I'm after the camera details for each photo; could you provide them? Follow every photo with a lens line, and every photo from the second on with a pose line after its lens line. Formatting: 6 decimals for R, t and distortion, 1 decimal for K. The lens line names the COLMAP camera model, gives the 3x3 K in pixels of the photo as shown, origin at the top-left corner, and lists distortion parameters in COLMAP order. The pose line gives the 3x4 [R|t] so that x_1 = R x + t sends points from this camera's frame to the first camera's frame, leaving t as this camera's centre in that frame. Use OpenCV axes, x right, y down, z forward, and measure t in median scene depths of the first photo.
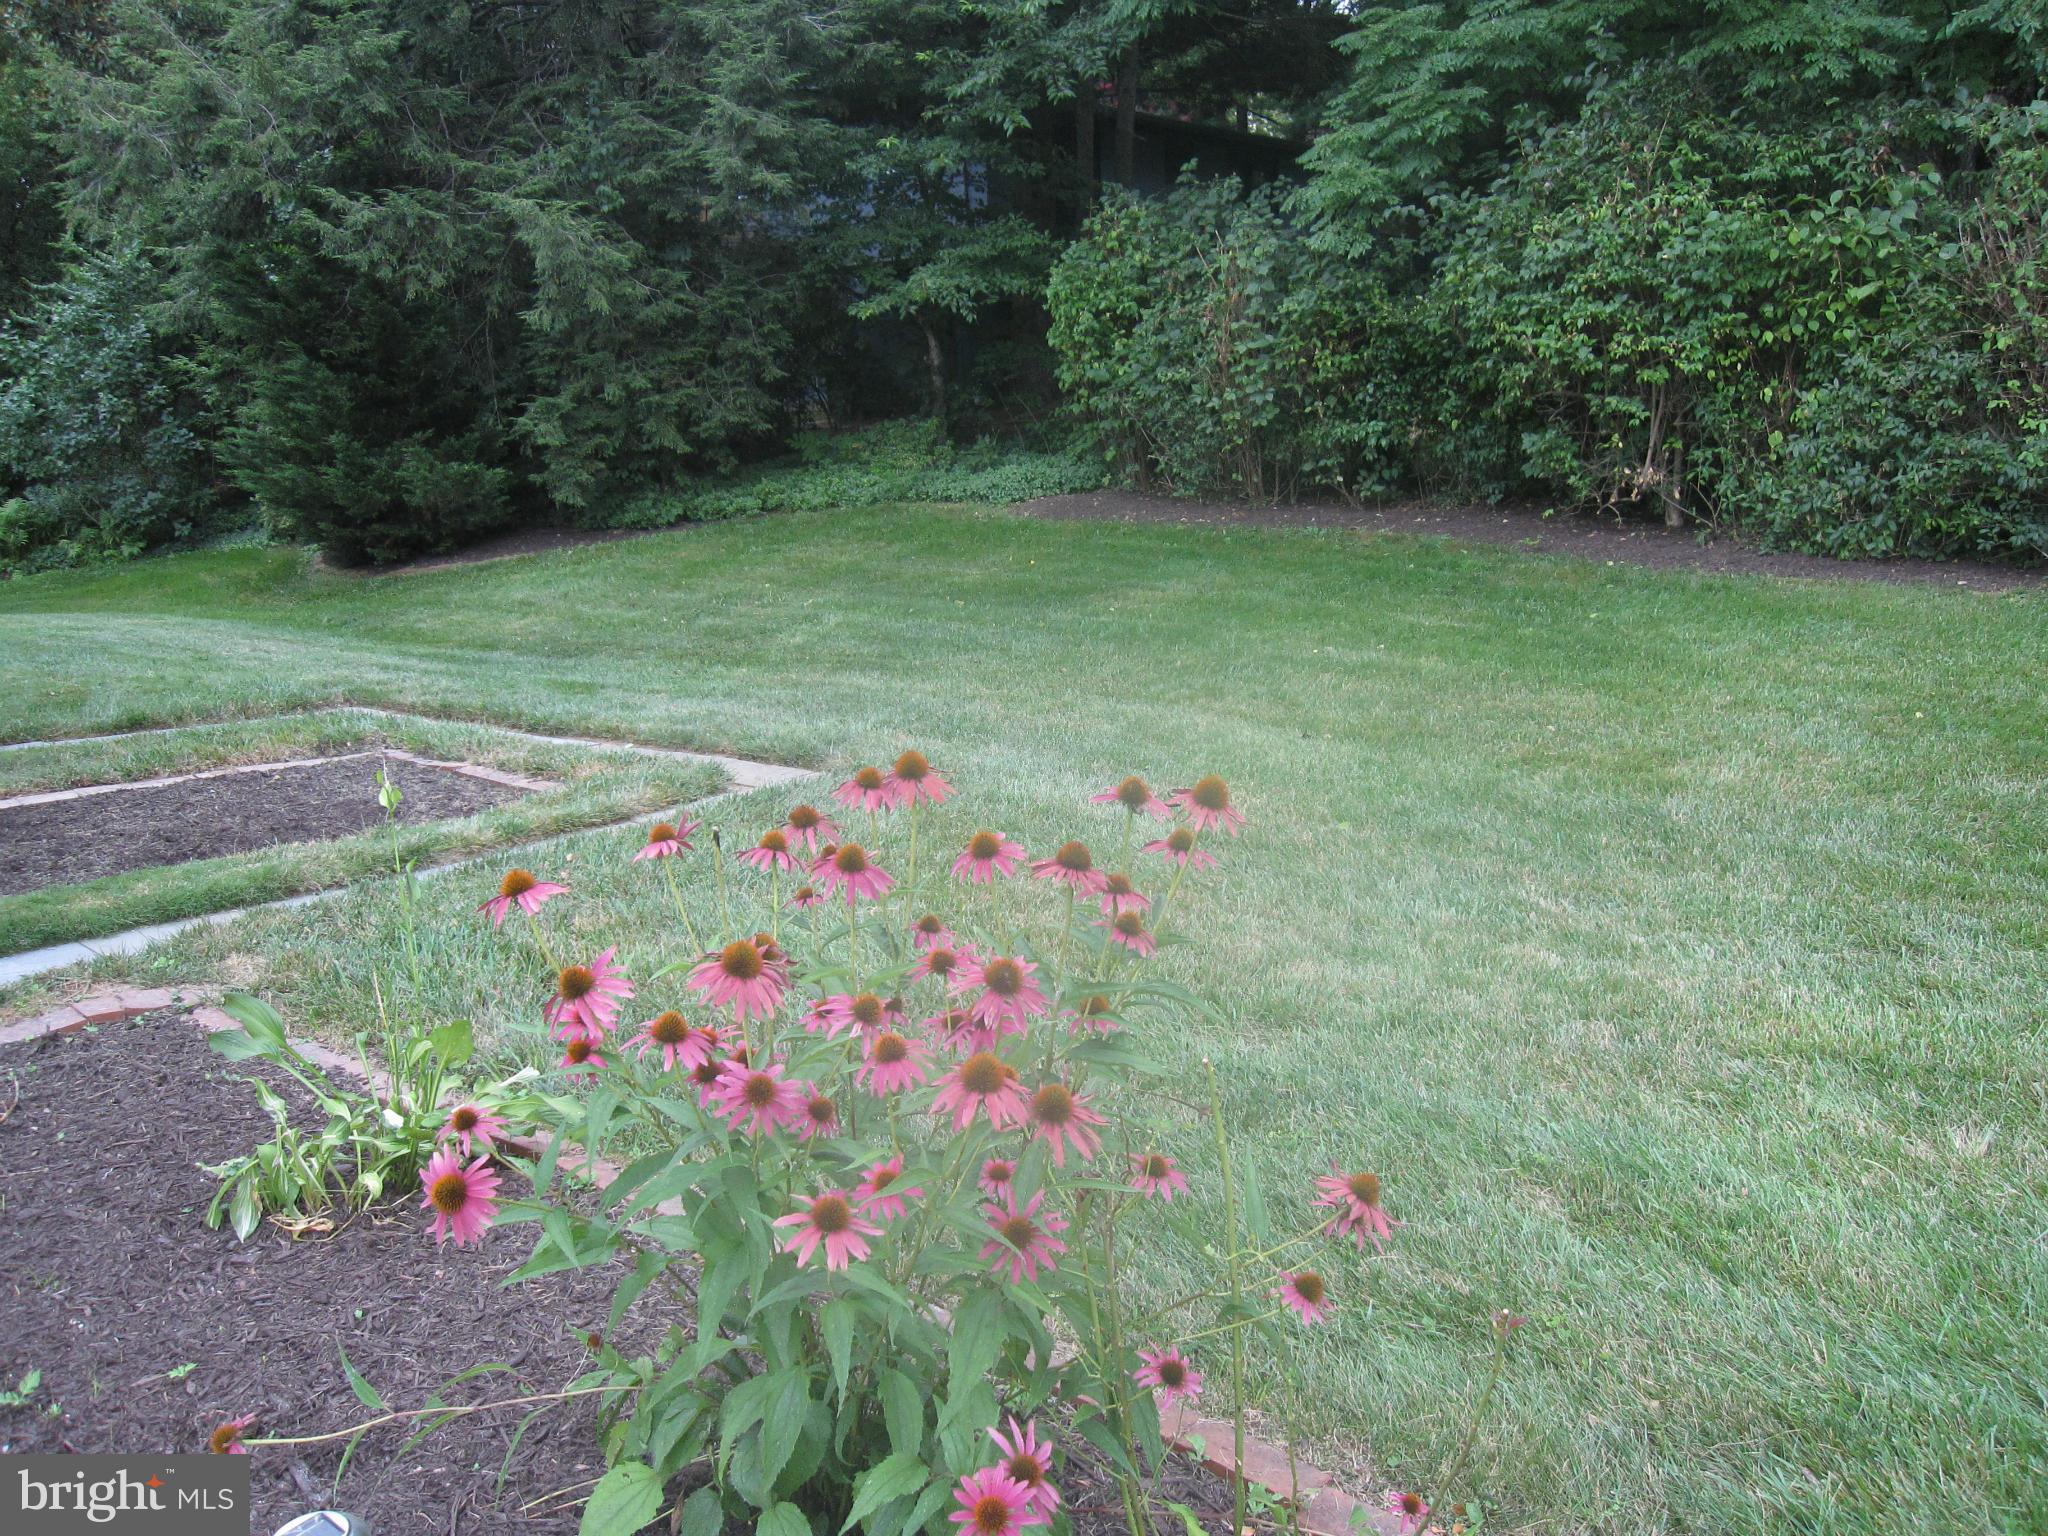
lens RADIAL K [[1724.9, 0, 1026.8], [0, 1724.9, 764.3], [0, 0, 1]] dist [-0.061566, 0.037500]
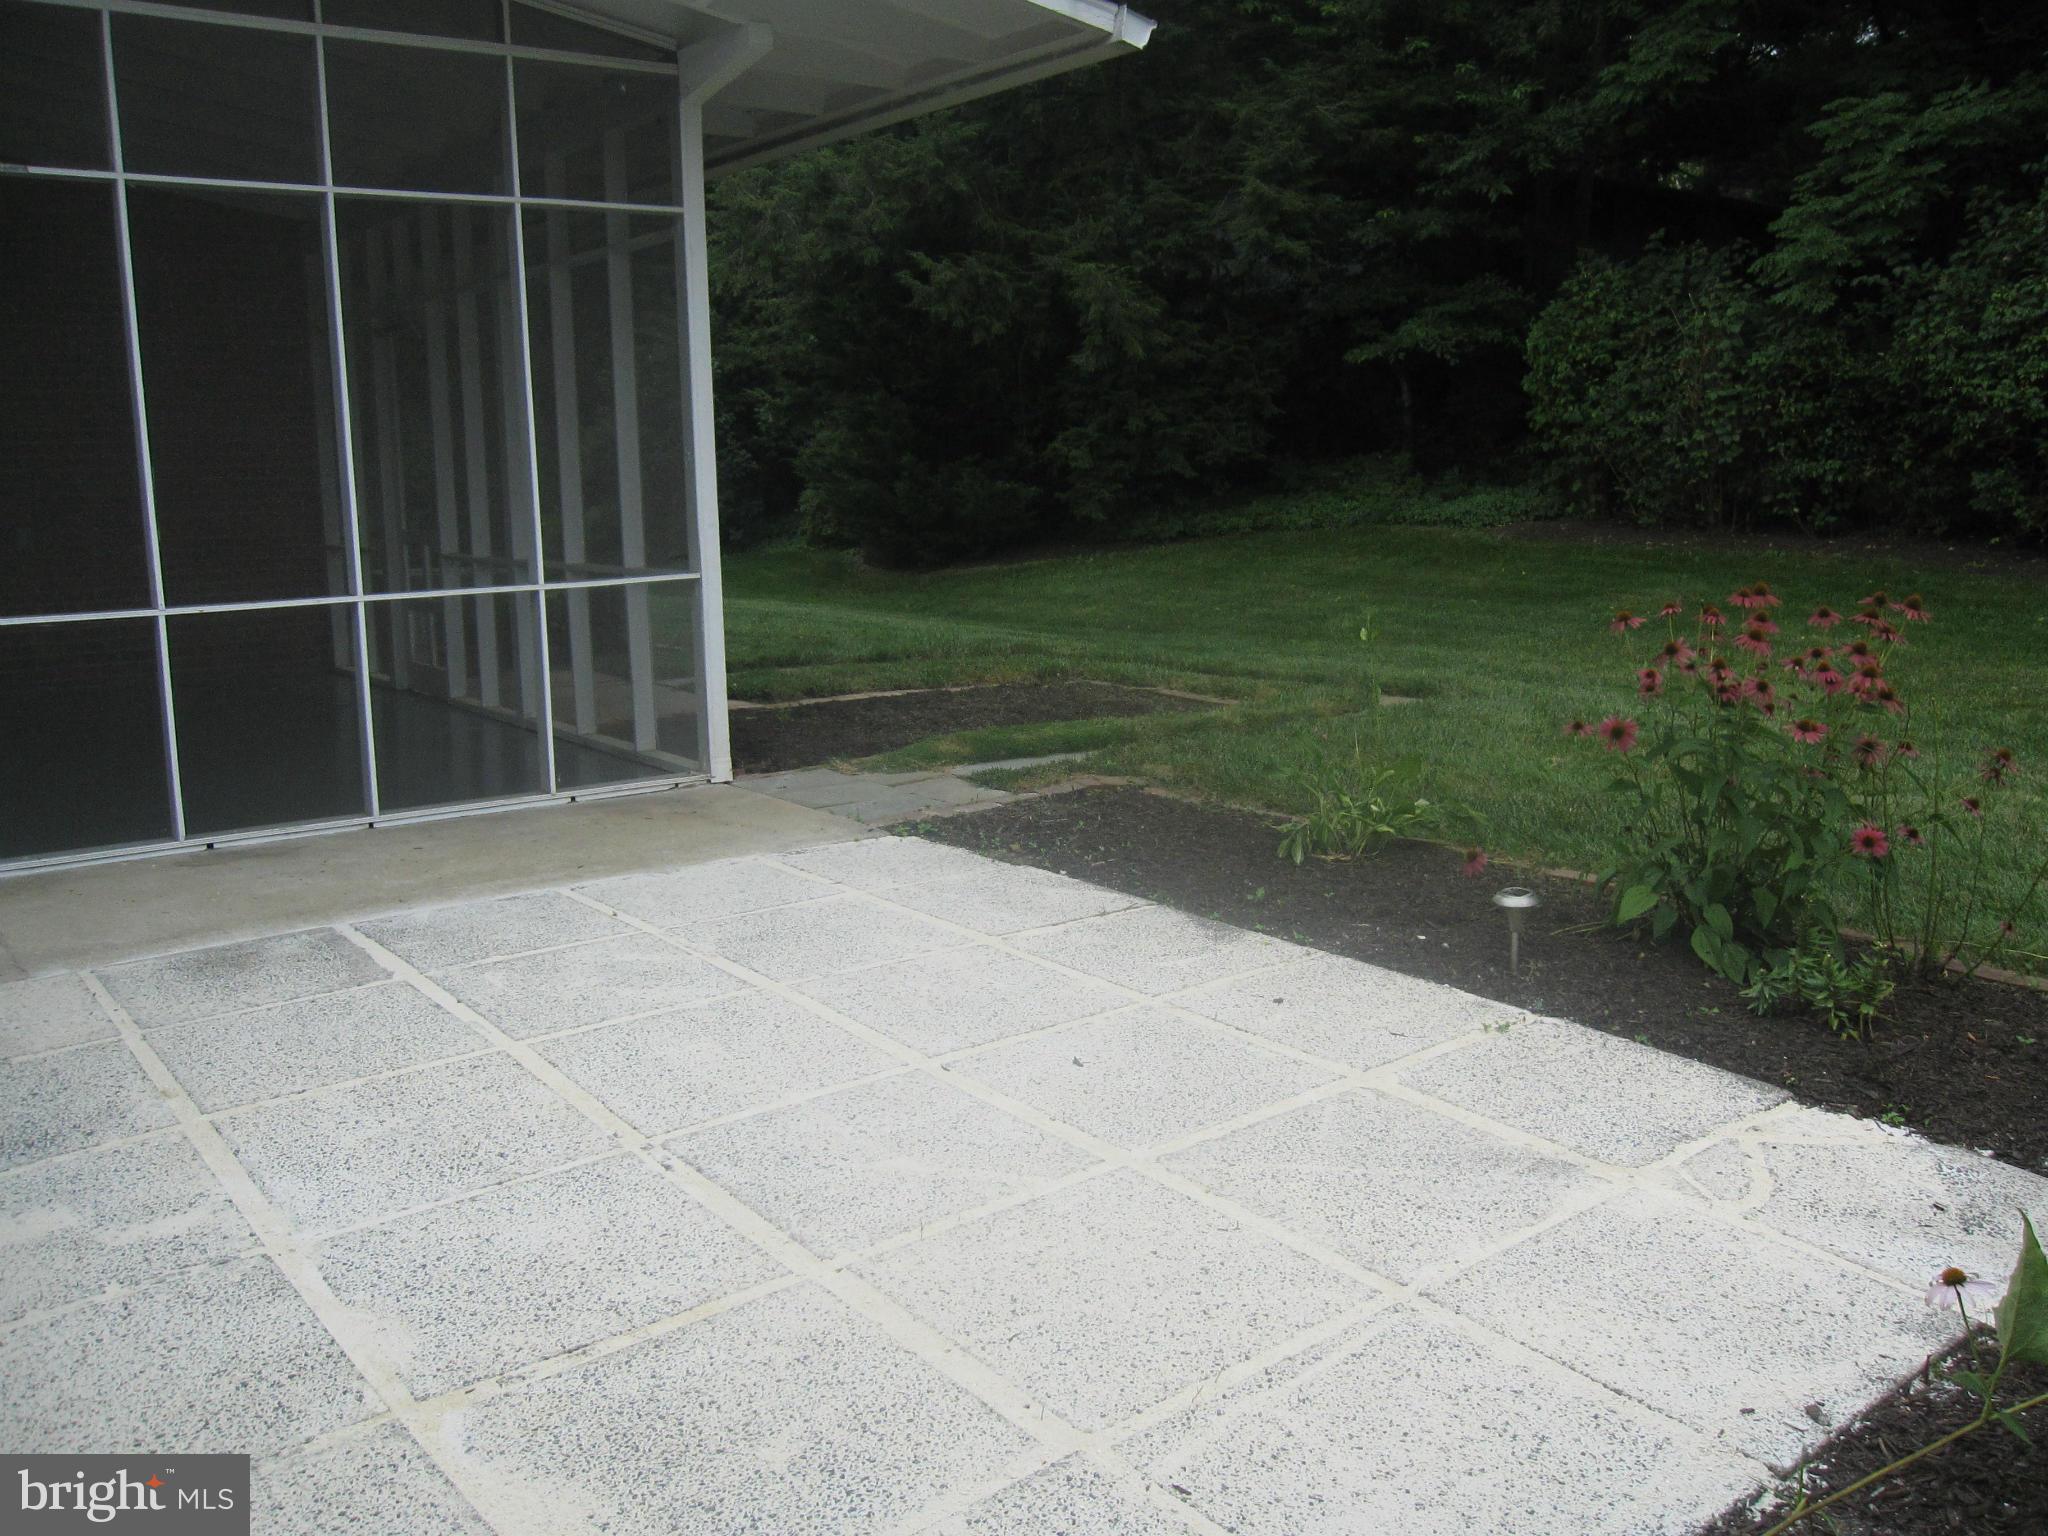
lens RADIAL K [[1724.9, 0, 1028.0], [0, 1724.9, 774.1], [0, 0, 1]] dist [-0.061566, 0.037500]
pose [[0.978521, 0.051661, -0.199571, -0.070755], [-0.054959, 0.998428, -0.011018, 0.042868], [0.198688, 0.021750, 0.979822, -0.180556]]
